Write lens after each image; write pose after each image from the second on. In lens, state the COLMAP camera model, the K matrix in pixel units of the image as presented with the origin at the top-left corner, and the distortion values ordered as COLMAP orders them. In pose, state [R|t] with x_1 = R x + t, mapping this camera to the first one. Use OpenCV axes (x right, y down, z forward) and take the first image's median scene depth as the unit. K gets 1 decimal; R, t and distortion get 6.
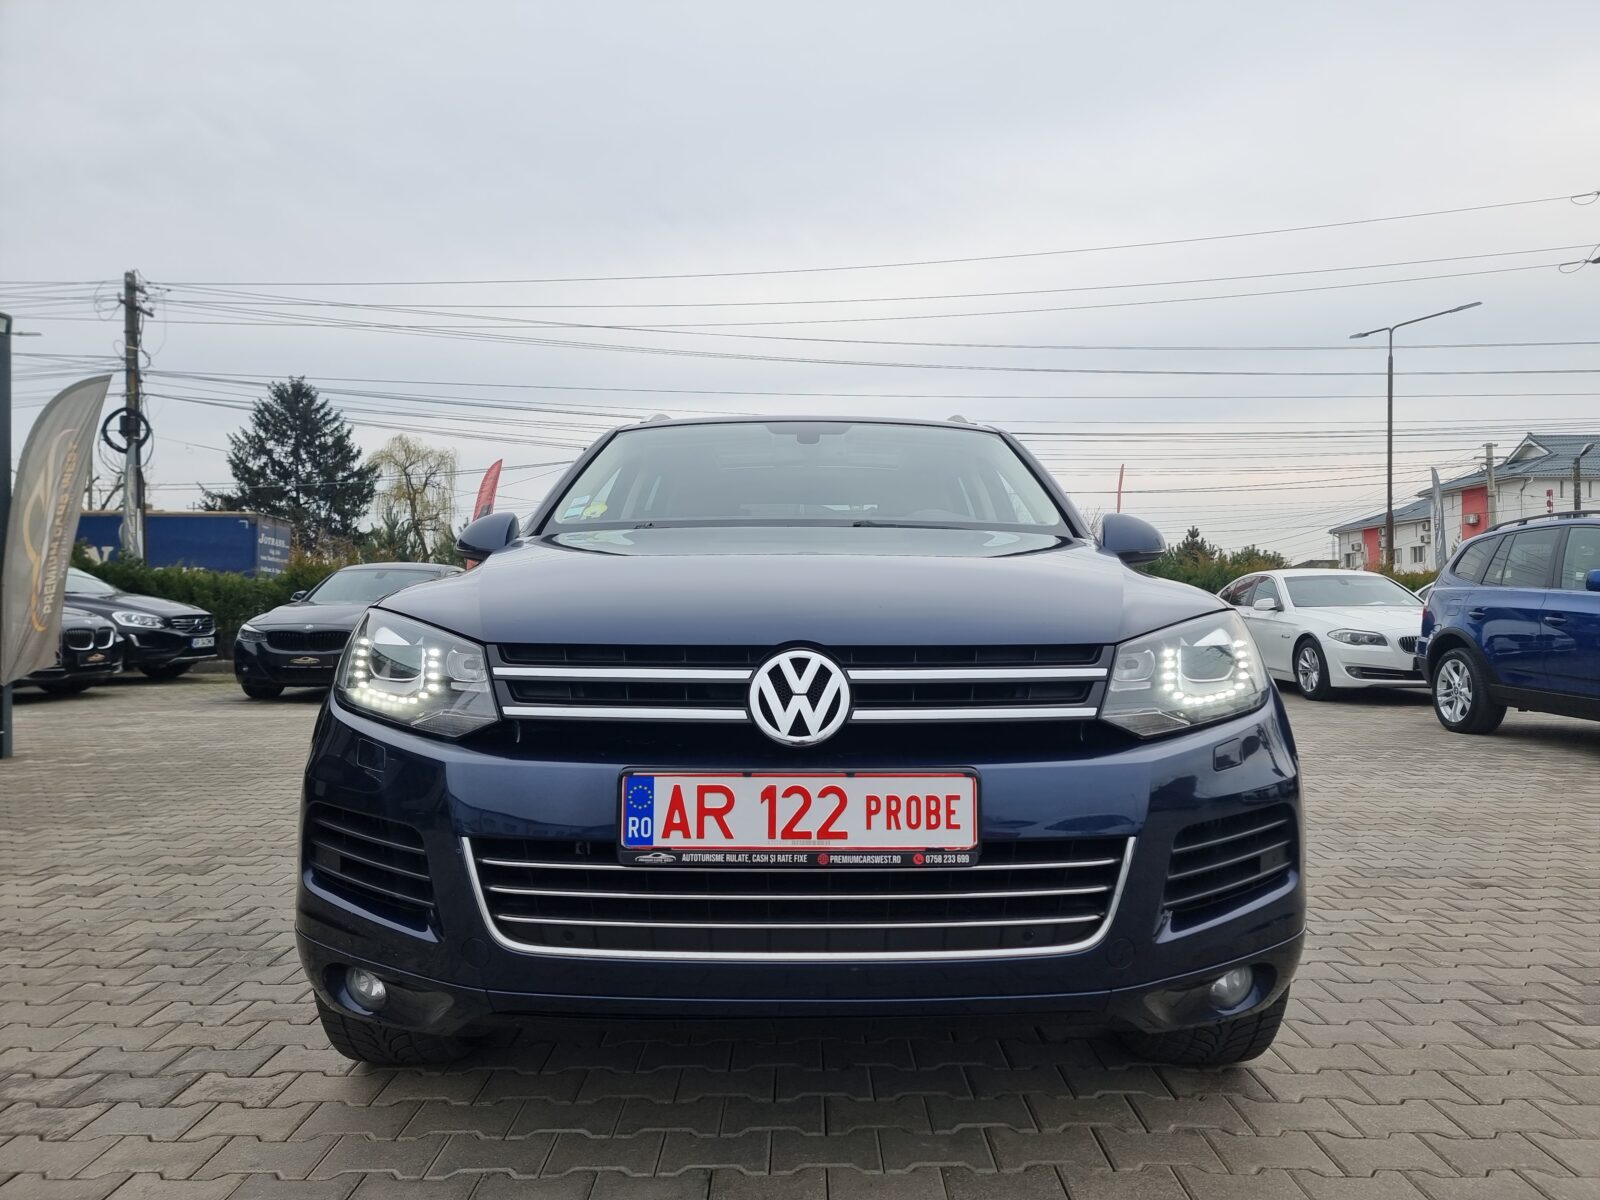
lens RADIAL K [[1110.2, 0, 800.0], [0, 1110.2, 600.0], [0, 0, 1]] dist [0.060825, -0.050014]
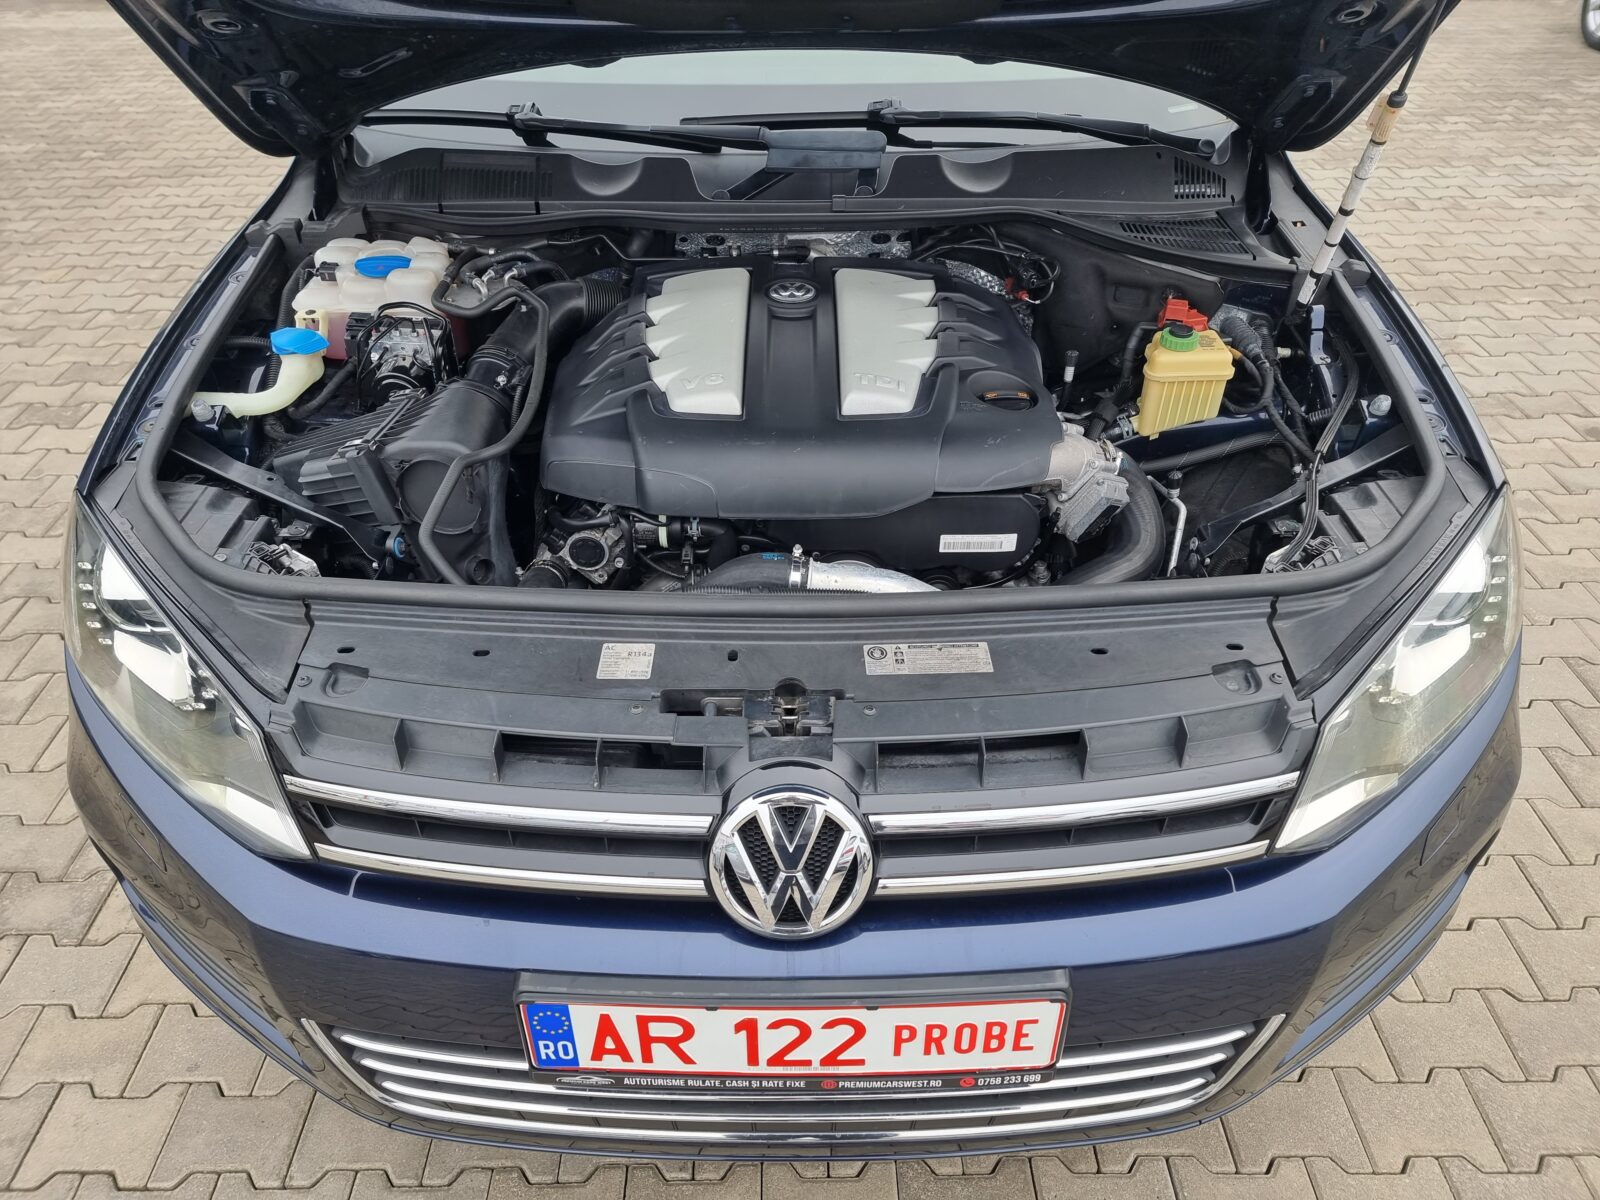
lens RADIAL K [[1110.2, 0, 800.0], [0, 1110.2, 600.0], [0, 0, 1]] dist [0.060825, -0.050014]
pose [[0.999894, -0.013699, 0.004942, 0.003571], [0.007644, 0.782495, 0.622611, -0.430144], [-0.012397, -0.622507, 0.782516, 0.640566]]
